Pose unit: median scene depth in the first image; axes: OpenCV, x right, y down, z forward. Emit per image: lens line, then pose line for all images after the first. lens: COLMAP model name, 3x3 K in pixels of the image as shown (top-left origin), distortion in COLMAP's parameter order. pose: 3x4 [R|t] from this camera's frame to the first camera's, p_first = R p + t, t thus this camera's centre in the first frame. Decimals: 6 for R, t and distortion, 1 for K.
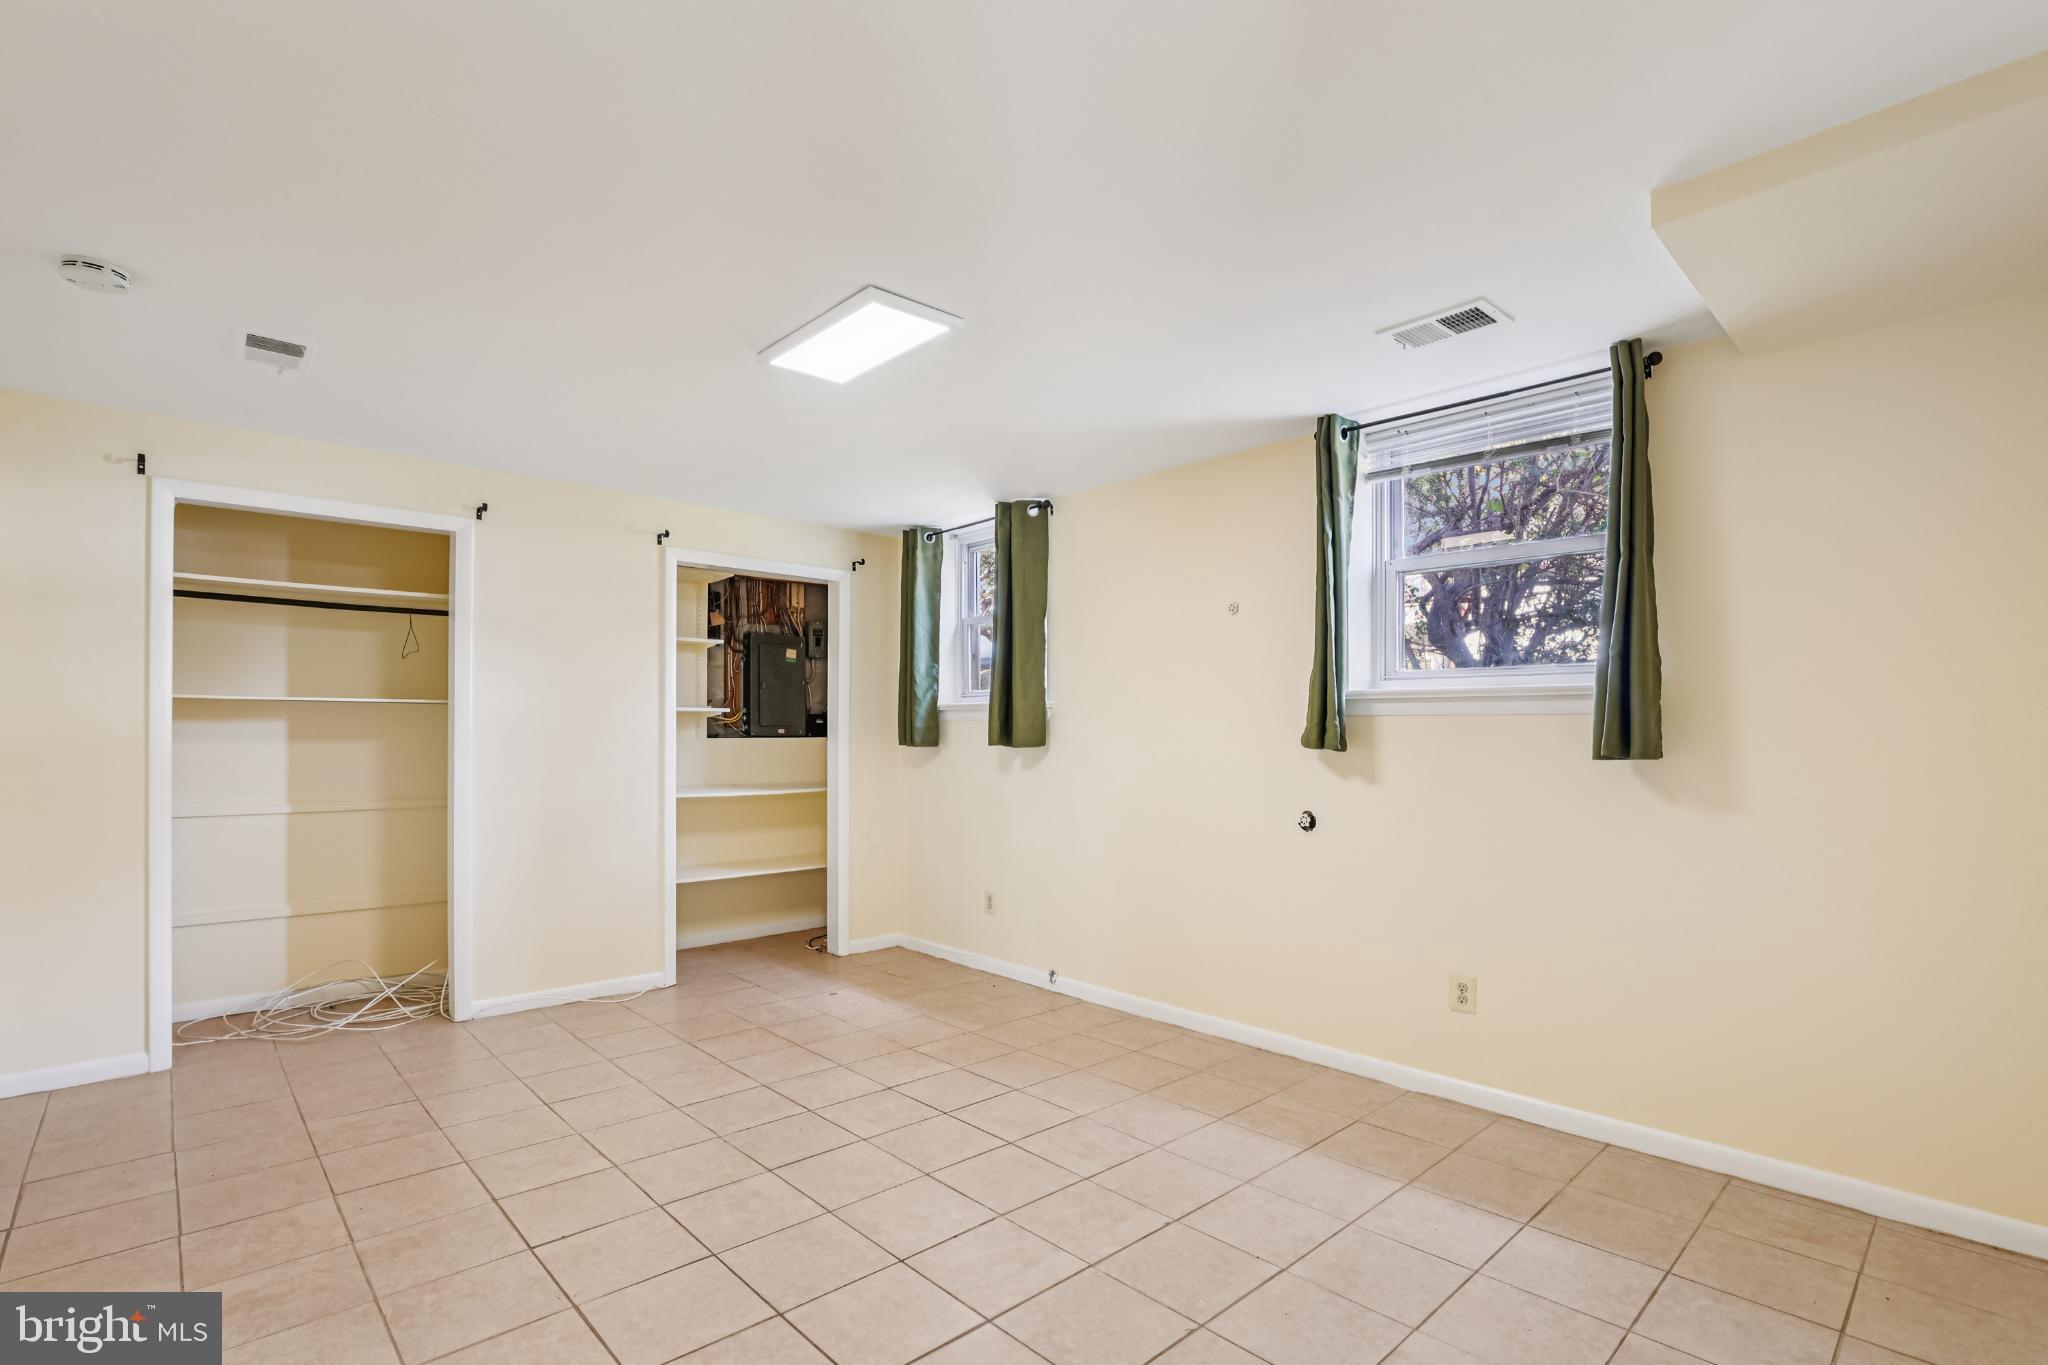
lens RADIAL K [[959.3, 0, 1048.4], [0, 959.3, 740.1], [0, 0, 1]] dist [-0.030522, 0.003299]
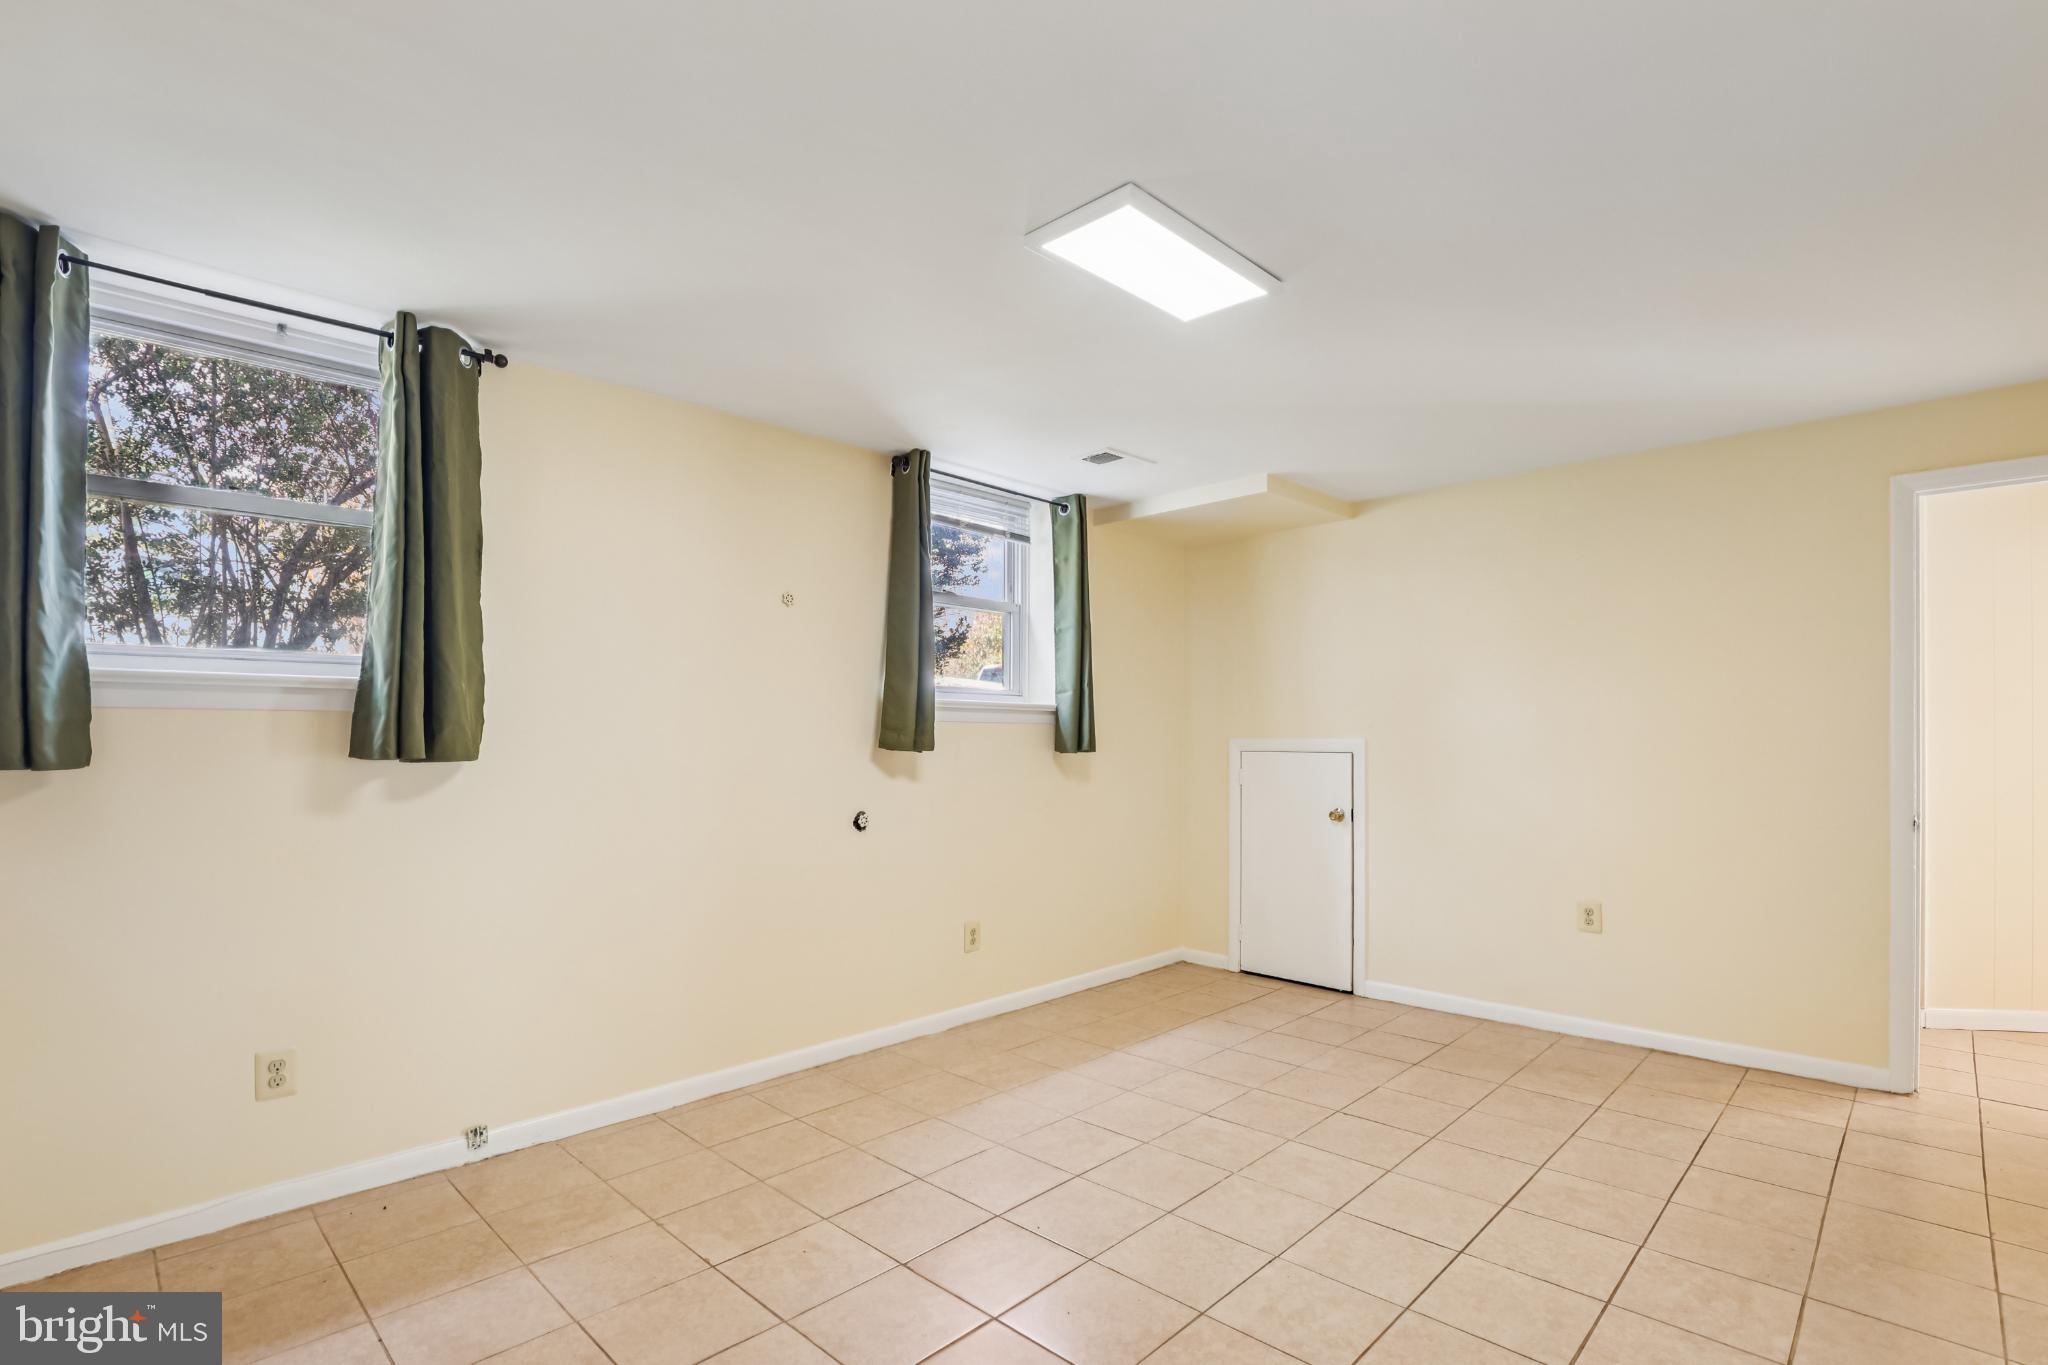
lens RADIAL K [[959.3, 0, 1038.4], [0, 959.3, 731.0], [0, 0, 1]] dist [-0.030522, 0.003299]
pose [[-0.043399, 0.004424, 0.999048, -0.725426], [0.001970, 0.999989, -0.004342, -0.007523], [-0.999056, 0.001780, -0.043408, 0.801136]]
